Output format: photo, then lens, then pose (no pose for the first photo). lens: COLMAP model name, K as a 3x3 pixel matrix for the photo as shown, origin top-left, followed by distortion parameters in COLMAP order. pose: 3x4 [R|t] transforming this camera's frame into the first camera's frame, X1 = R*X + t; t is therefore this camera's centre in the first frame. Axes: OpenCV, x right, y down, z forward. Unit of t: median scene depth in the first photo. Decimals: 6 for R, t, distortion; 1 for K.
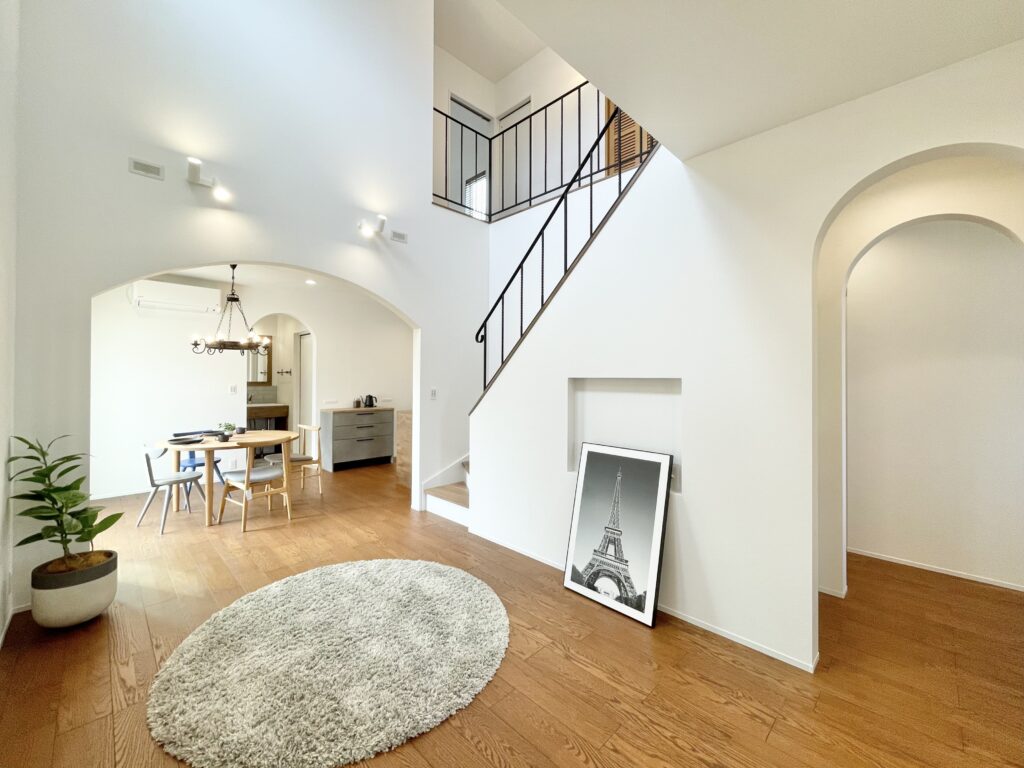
lens RADIAL K [[413.8, 0, 512.0], [0, 413.8, 384.0], [0, 0, 1]] dist [-0.000172, -0.000099]
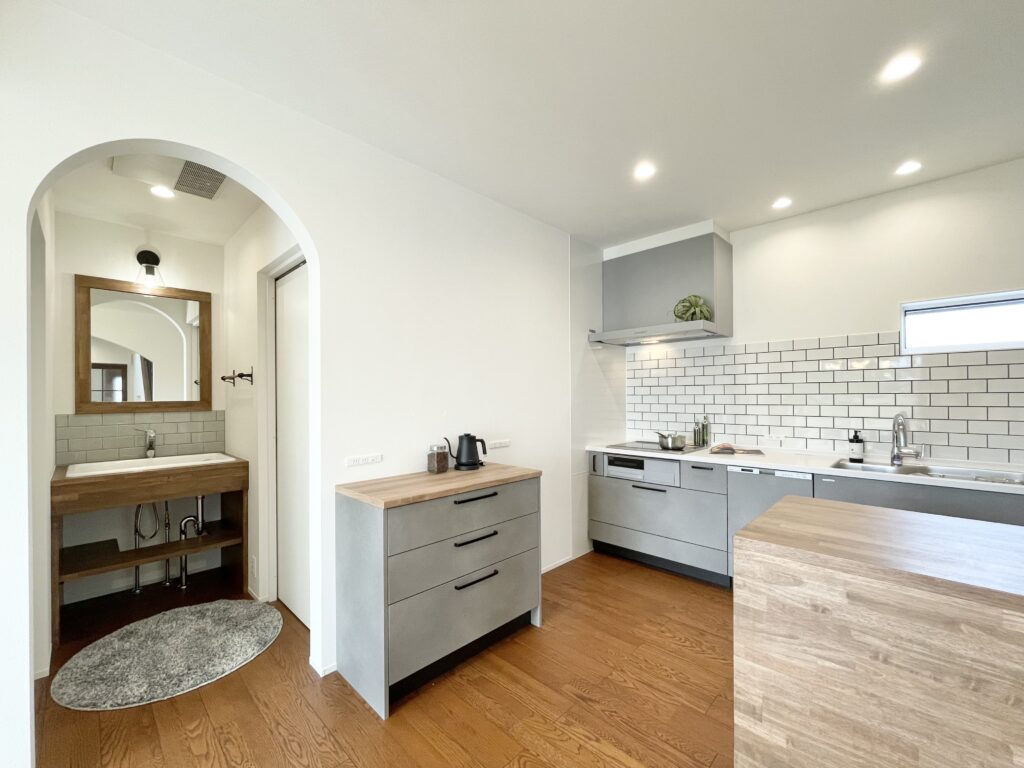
lens RADIAL K [[423.2, 0, 512.1], [0, 423.2, 396.3], [0, 0, 1]] dist [-0.000332, -0.000021]
pose [[0.999904, -0.012776, 0.005377, -0.306718], [0.012812, 0.999896, -0.006648, -0.004006], [-0.005291, 0.006716, 0.999963, 0.628098]]
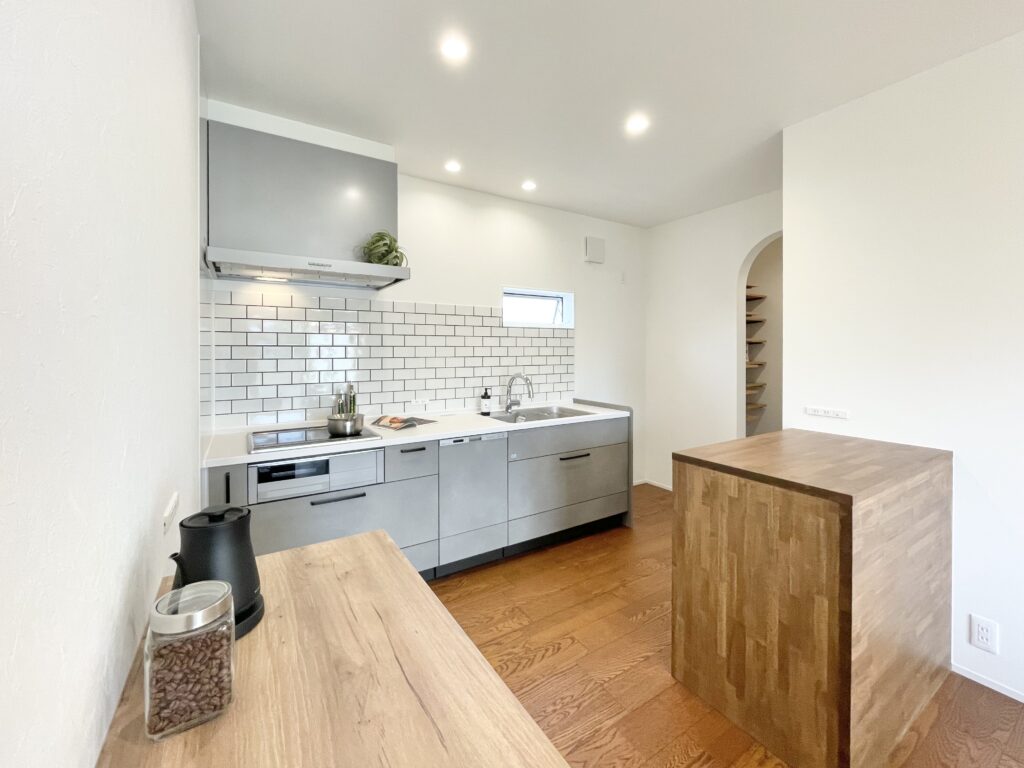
lens RADIAL K [[420.8, 0, 511.8], [0, 420.8, 354.0], [0, 0, 1]] dist [0.000199, -0.000016]
pose [[0.223190, -0.018847, 0.974593, -0.404012], [0.007527, 0.999817, 0.017611, -0.013783], [-0.974746, 0.003405, 0.223291, 0.838932]]
